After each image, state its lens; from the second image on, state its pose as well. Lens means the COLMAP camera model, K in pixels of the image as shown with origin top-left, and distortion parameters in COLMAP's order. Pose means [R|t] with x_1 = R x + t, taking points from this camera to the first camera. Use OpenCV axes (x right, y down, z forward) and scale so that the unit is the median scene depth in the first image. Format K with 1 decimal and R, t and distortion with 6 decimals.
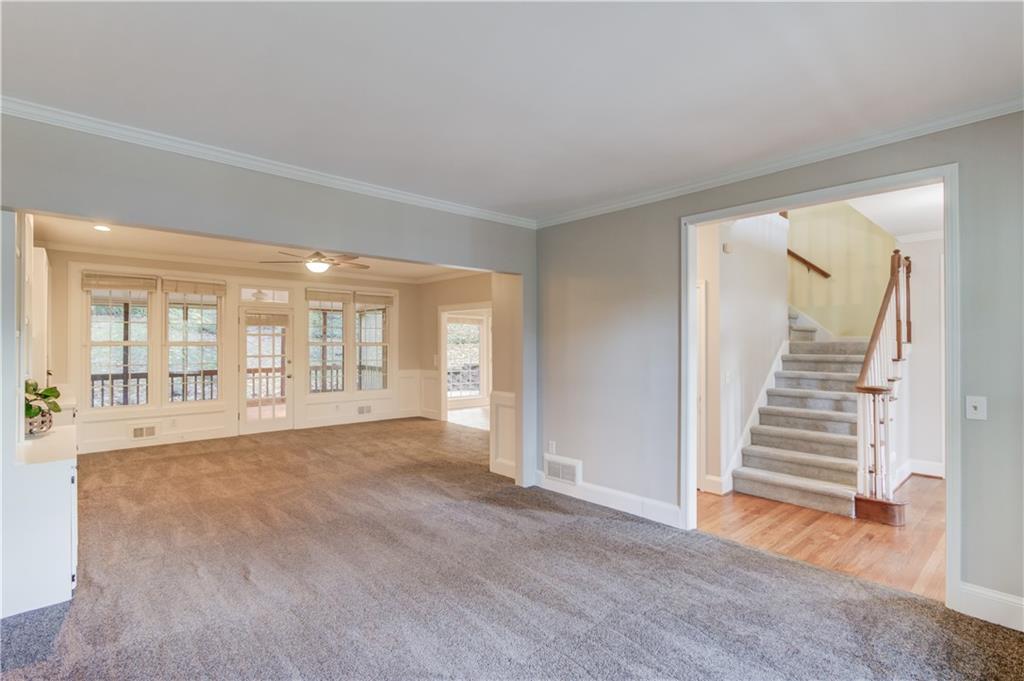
lens RADIAL K [[491.4, 0, 508.7], [0, 491.4, 339.6], [0, 0, 1]] dist [-0.002425, -0.000916]
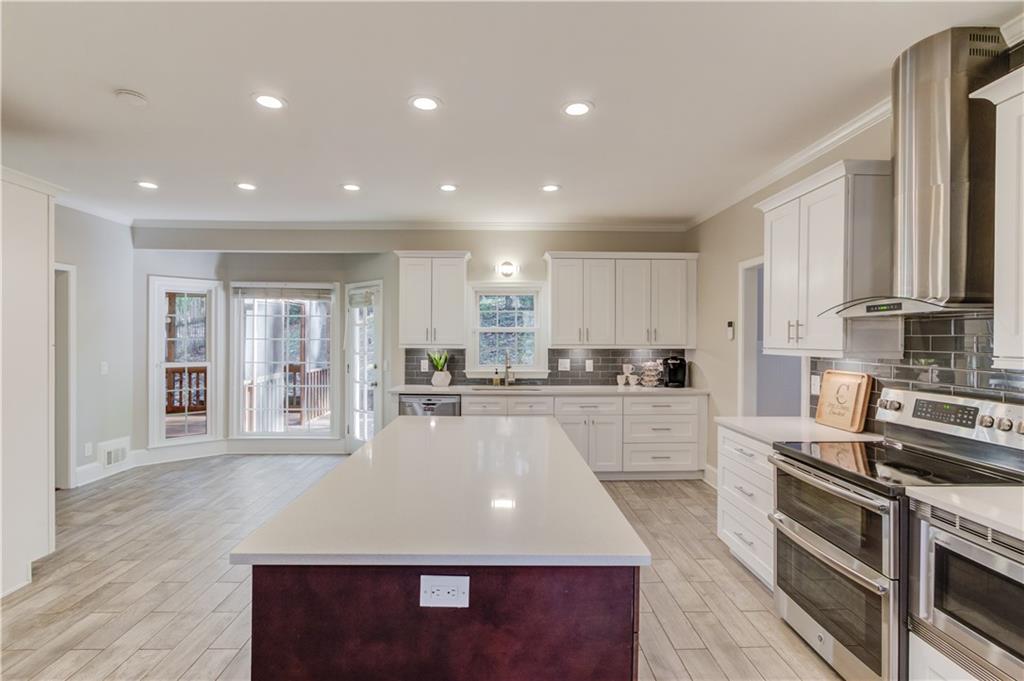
lens RADIAL K [[491.4, 0, 508.7], [0, 491.4, 339.6], [0, 0, 1]] dist [-0.002425, -0.000916]
pose [[0.759137, 0.001846, -0.650928, 0.593729], [0.001901, 0.999985, 0.005053, 0.013998], [0.650928, -0.005073, 0.759122, 1.024581]]
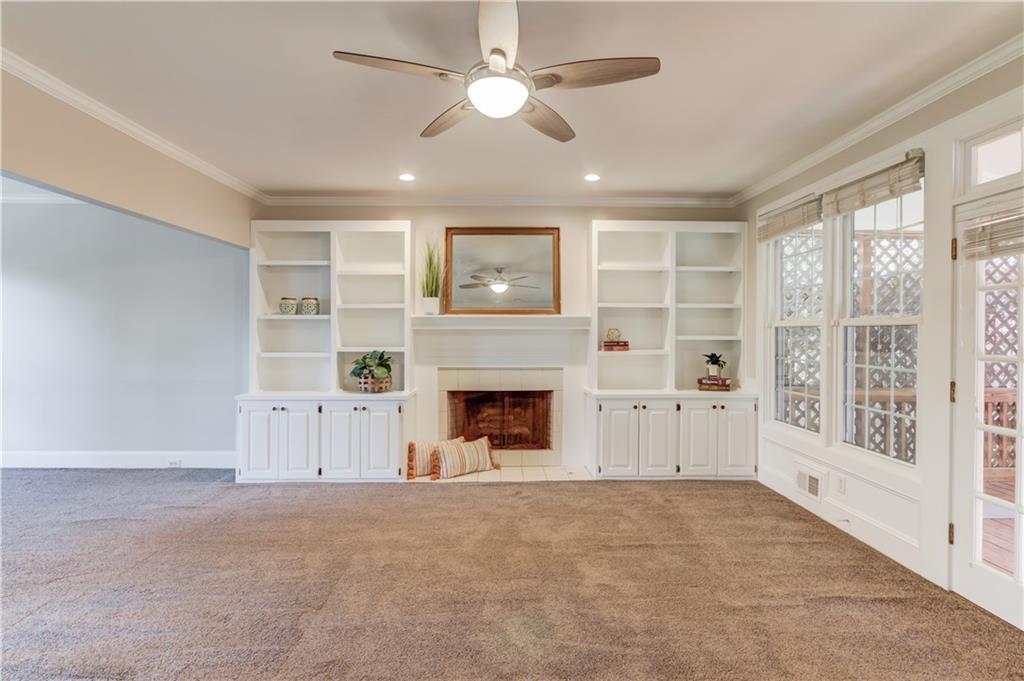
lens RADIAL K [[491.4, 0, 508.7], [0, 491.4, 339.6], [0, 0, 1]] dist [-0.002425, -0.000916]
pose [[-0.646388, 0.004436, -0.762996, -0.091383], [-0.000506, 0.999980, 0.006242, 0.020650], [0.763009, 0.004421, -0.646373, 0.903028]]
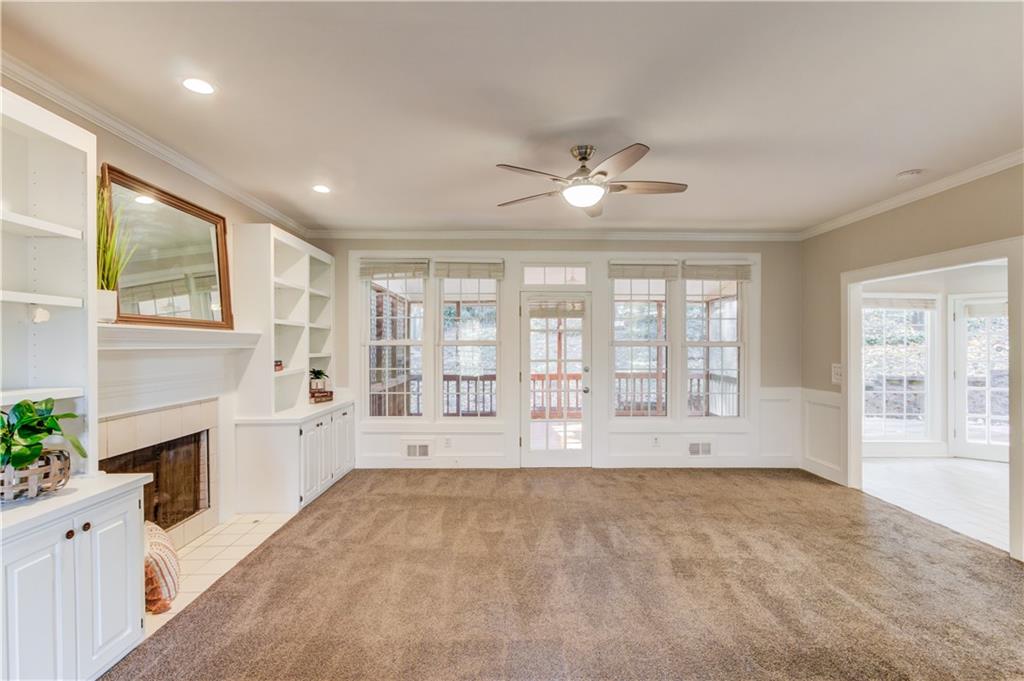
lens RADIAL K [[496.4, 0, 513.5], [0, 496.4, 346.5], [0, 0, 1]] dist [0.022906, 0.000005]
pose [[0.765489, 0.000321, -0.643449, -0.071887], [0.004575, 0.999972, 0.005941, 0.008777], [0.643433, -0.007492, 0.765466, 0.386710]]
